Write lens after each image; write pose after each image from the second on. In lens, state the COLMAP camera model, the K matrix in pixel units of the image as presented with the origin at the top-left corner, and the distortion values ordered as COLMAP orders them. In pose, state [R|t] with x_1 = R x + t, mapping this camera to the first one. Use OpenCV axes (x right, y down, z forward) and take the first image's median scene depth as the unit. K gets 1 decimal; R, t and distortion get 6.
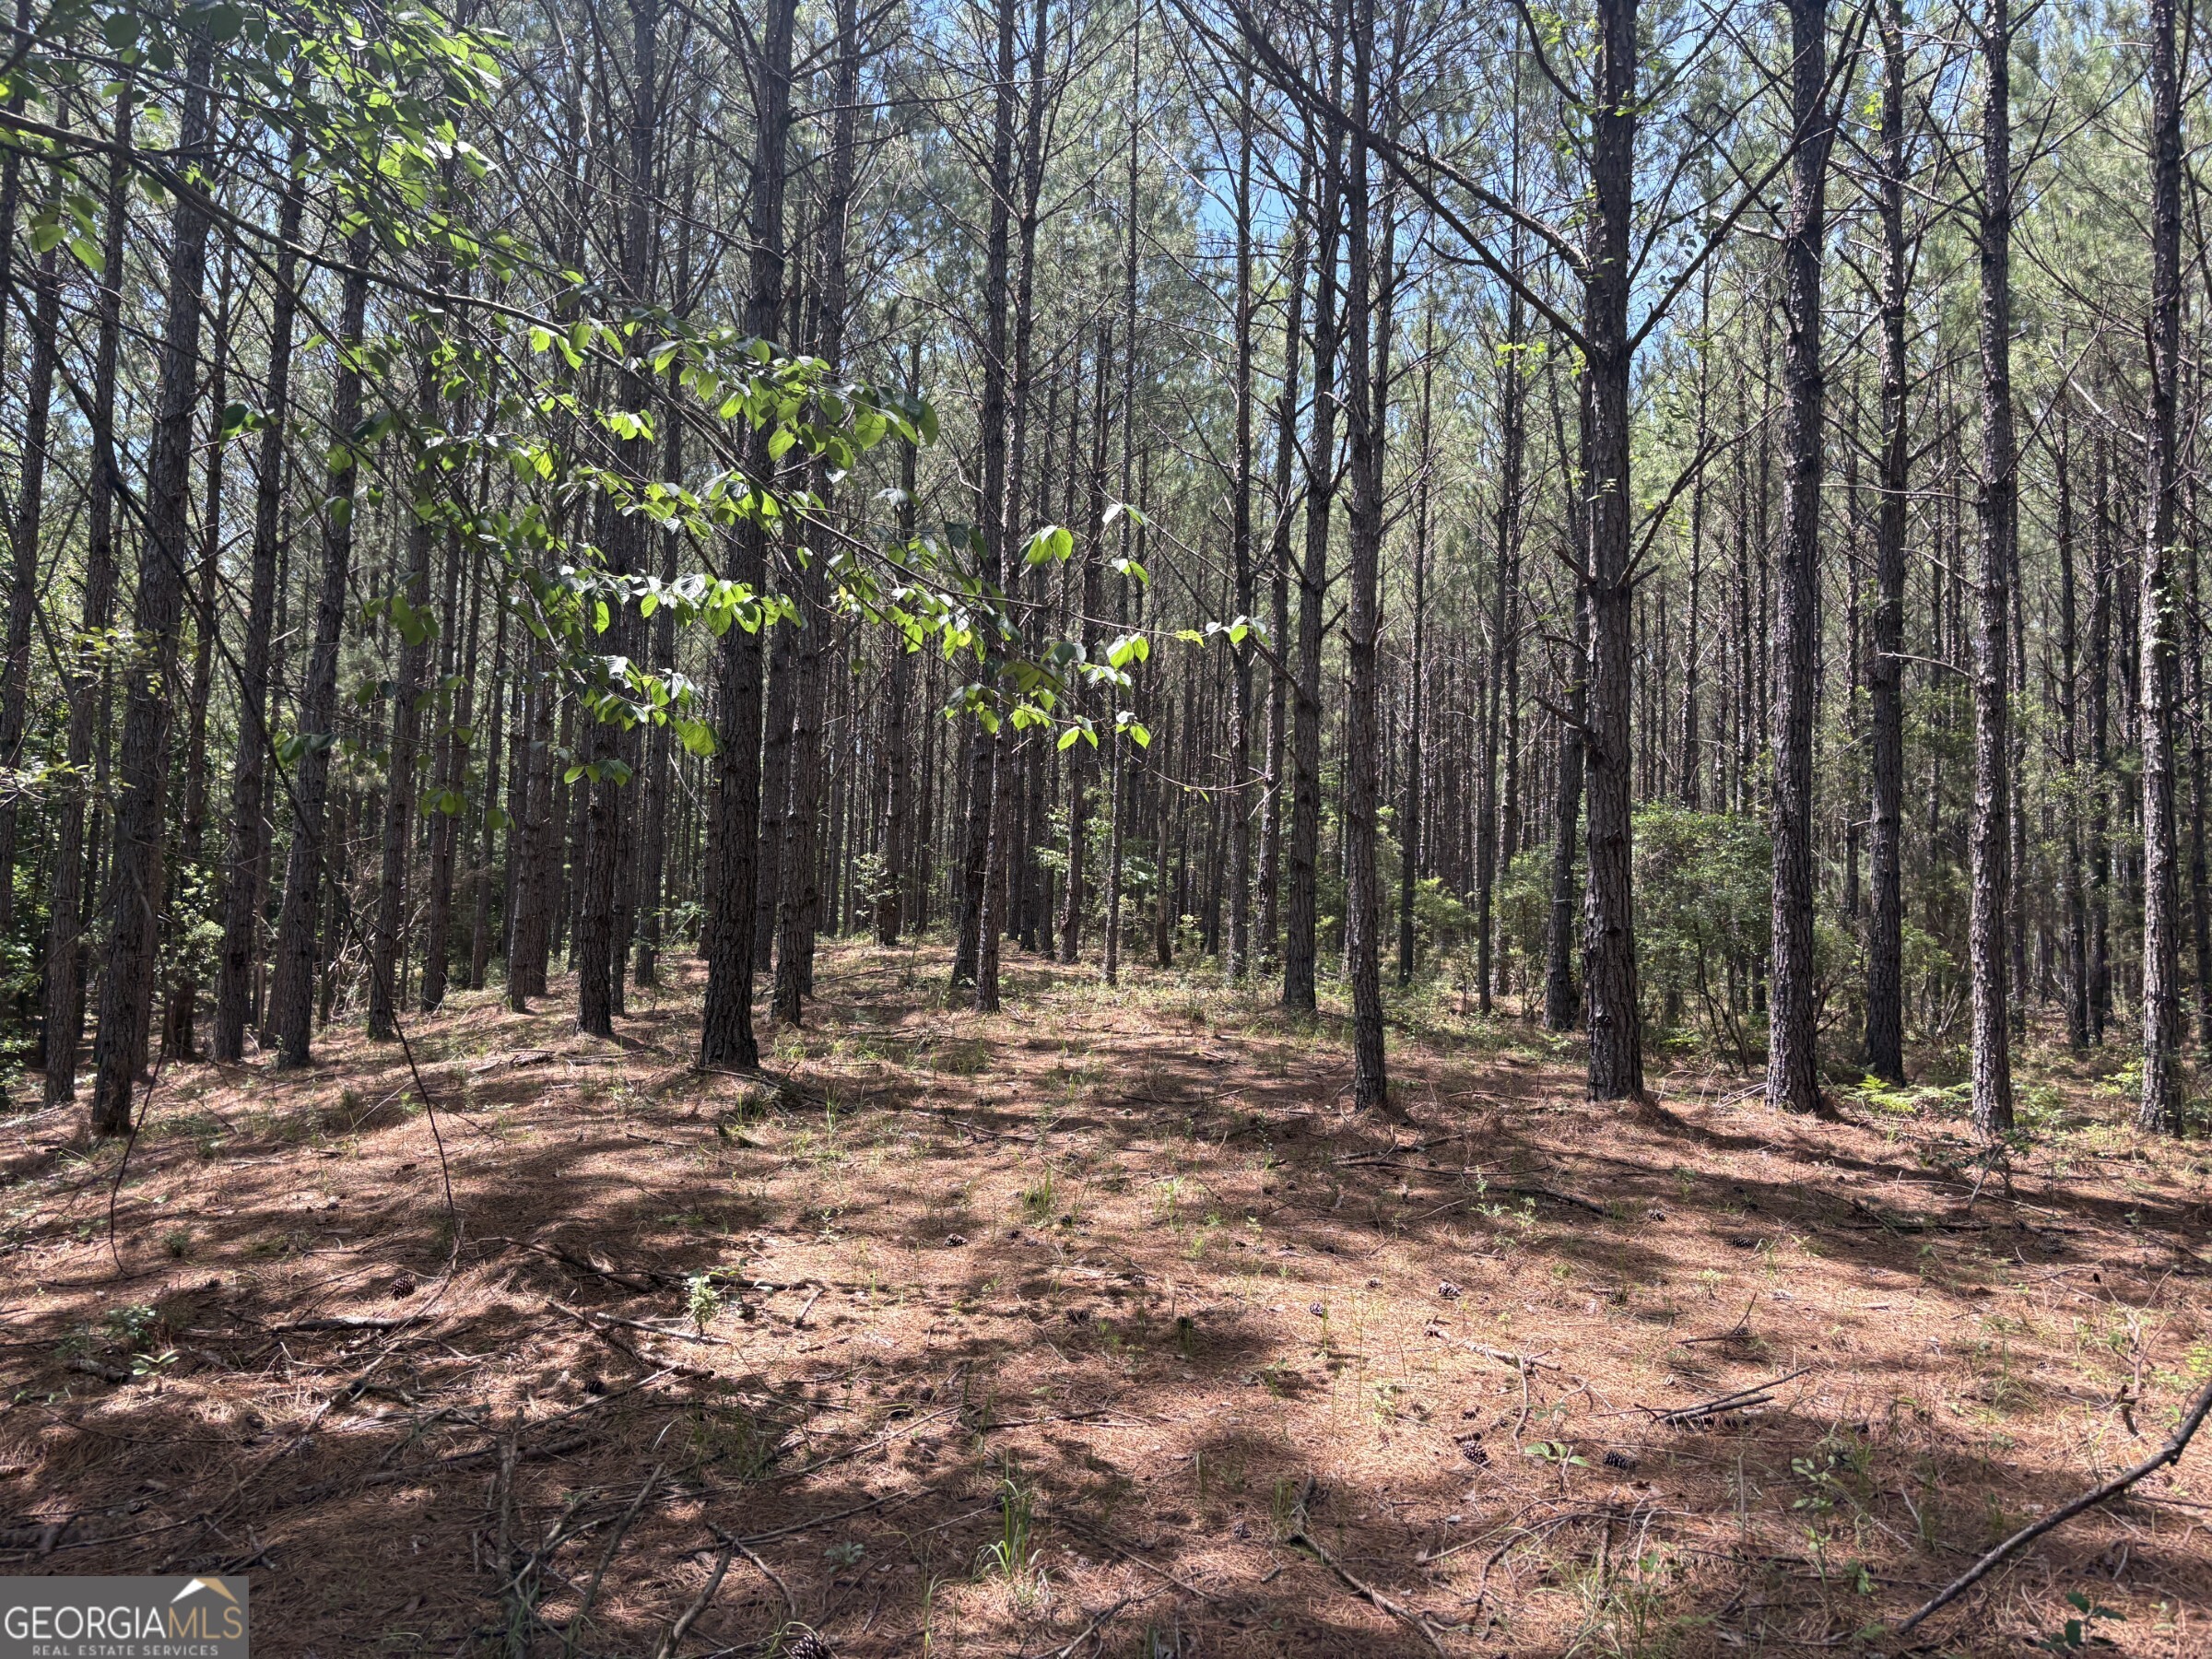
lens RADIAL K [[1687.8, 0, 1105.3], [0, 1687.8, 832.3], [0, 0, 1]] dist [0.059677, -0.070795]
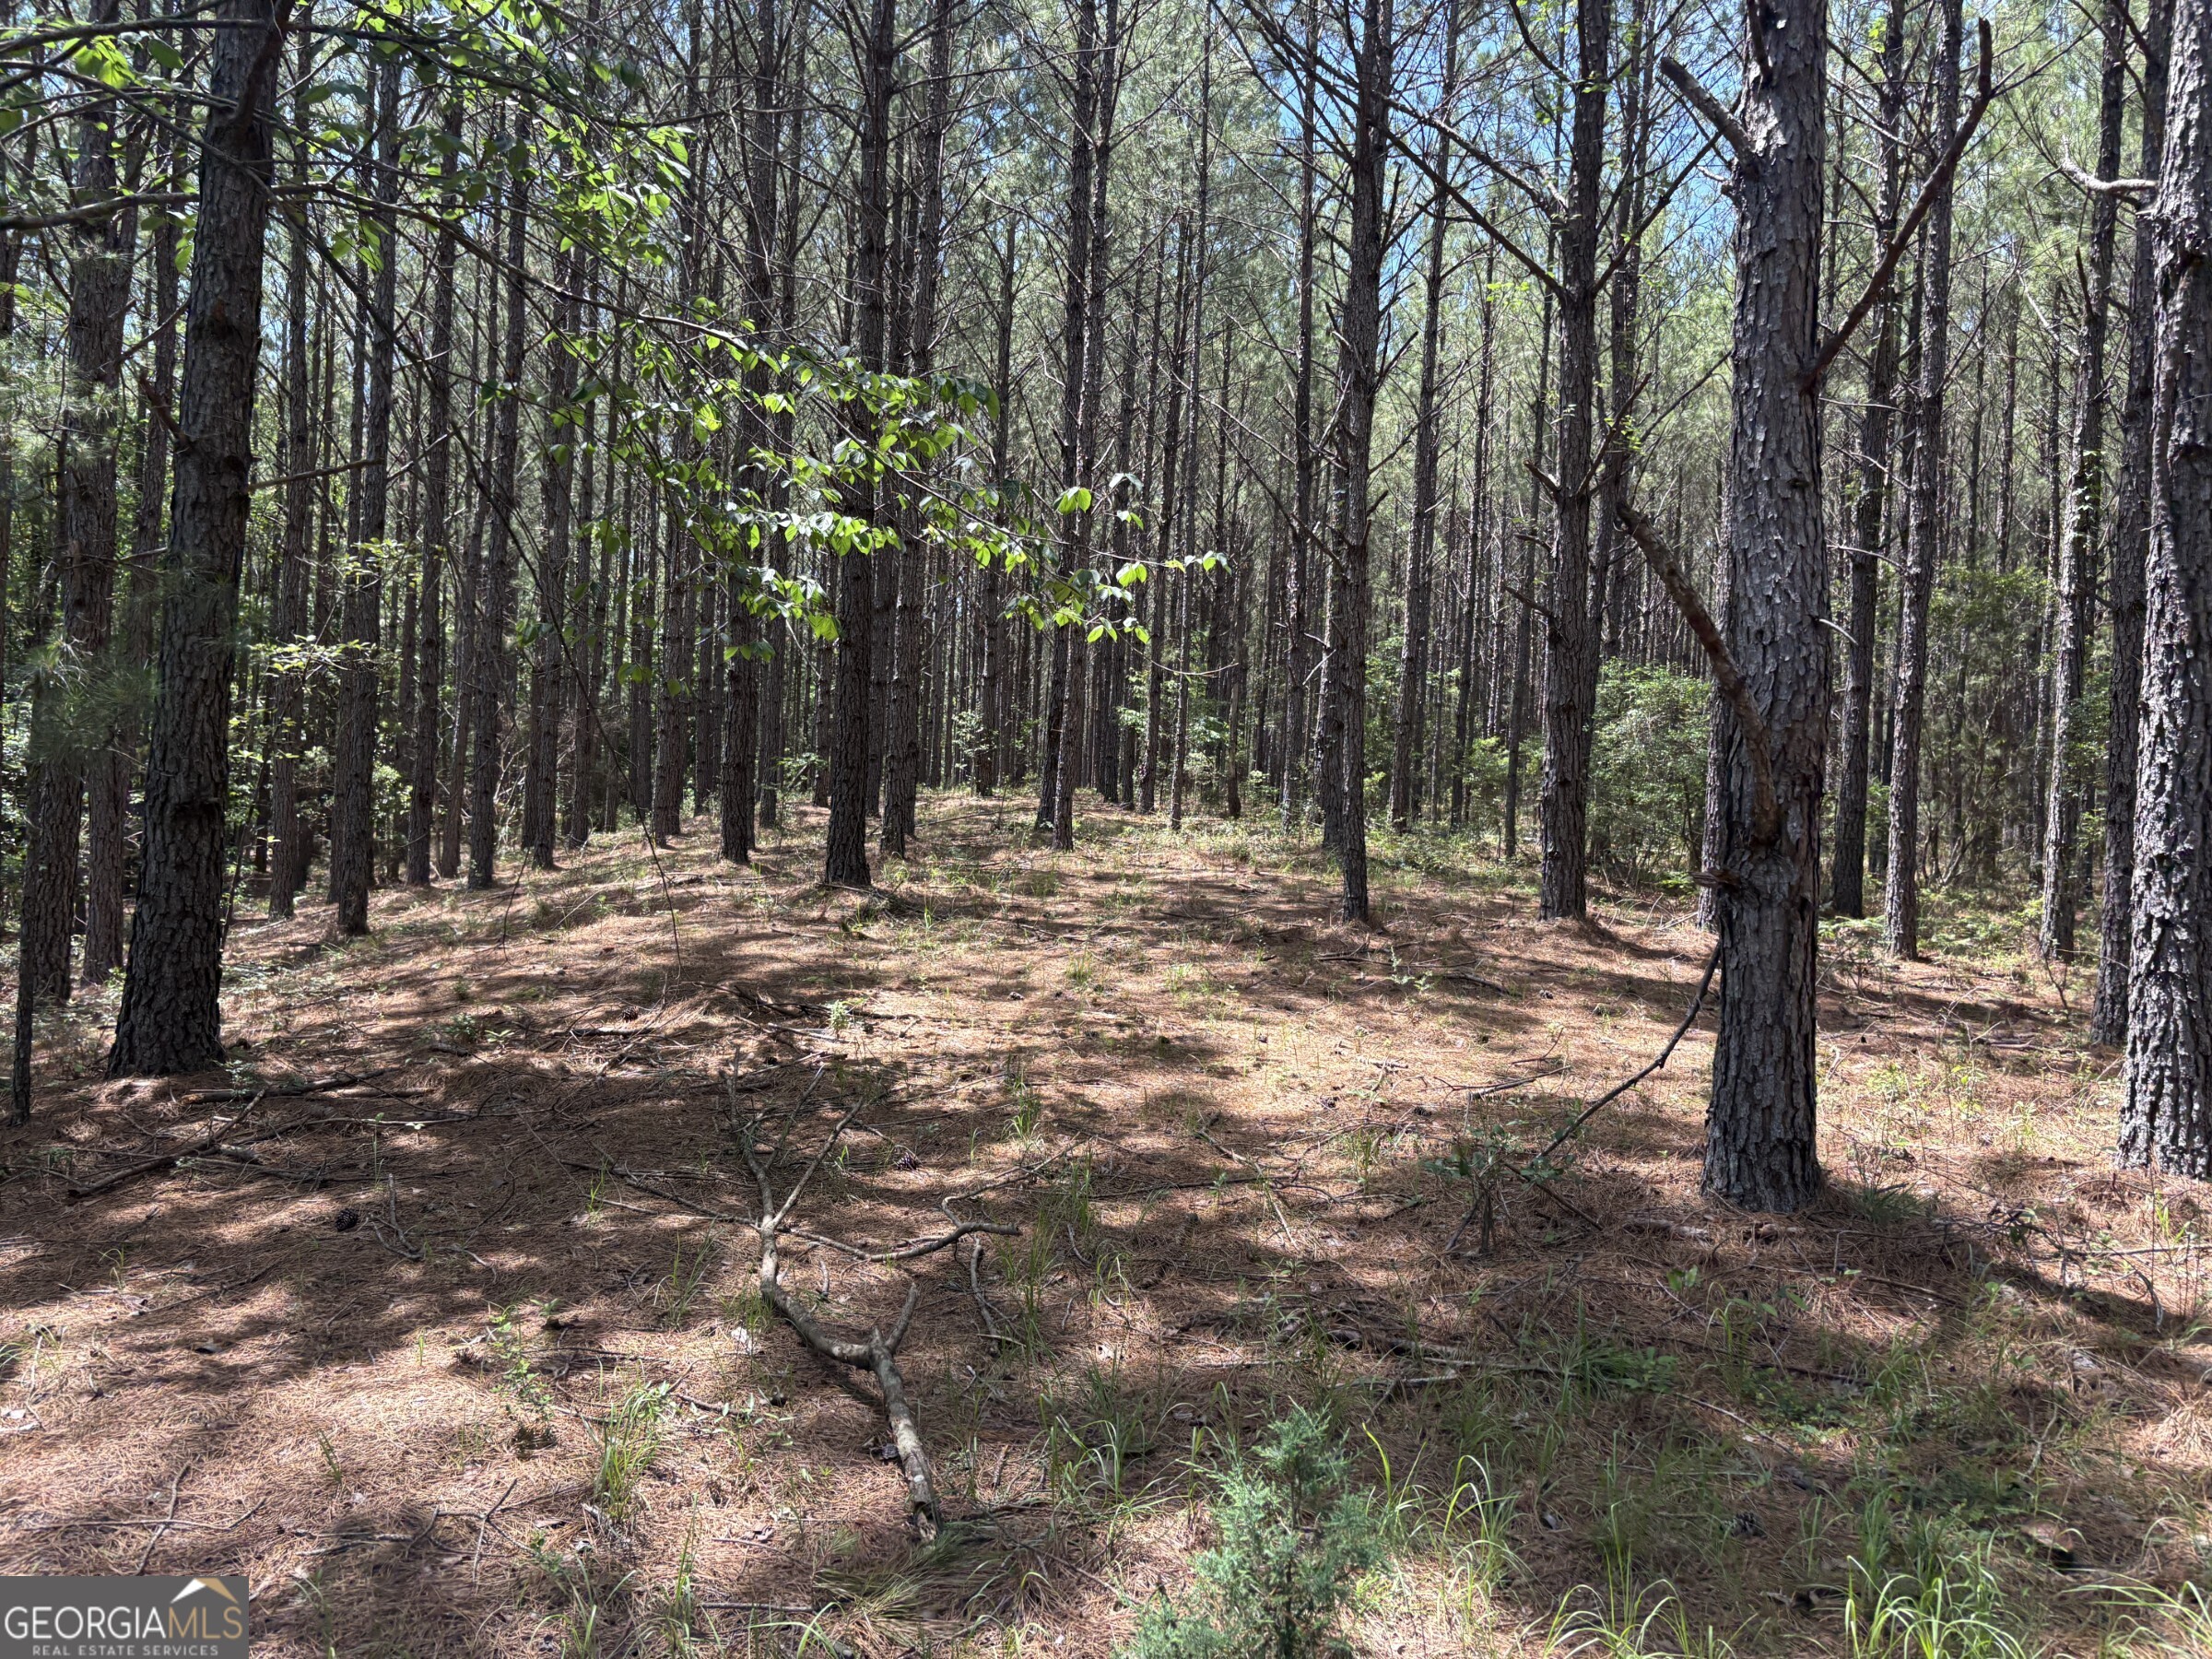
lens RADIAL K [[1702.4, 0, 1123.1], [0, 1702.4, 837.8], [0, 0, 1]] dist [0.081975, -0.080843]
pose [[0.998630, 0.011636, -0.051015, 0.056020], [-0.007173, 0.996200, 0.086803, -0.008383], [0.051831, -0.086318, 0.994918, -0.298218]]
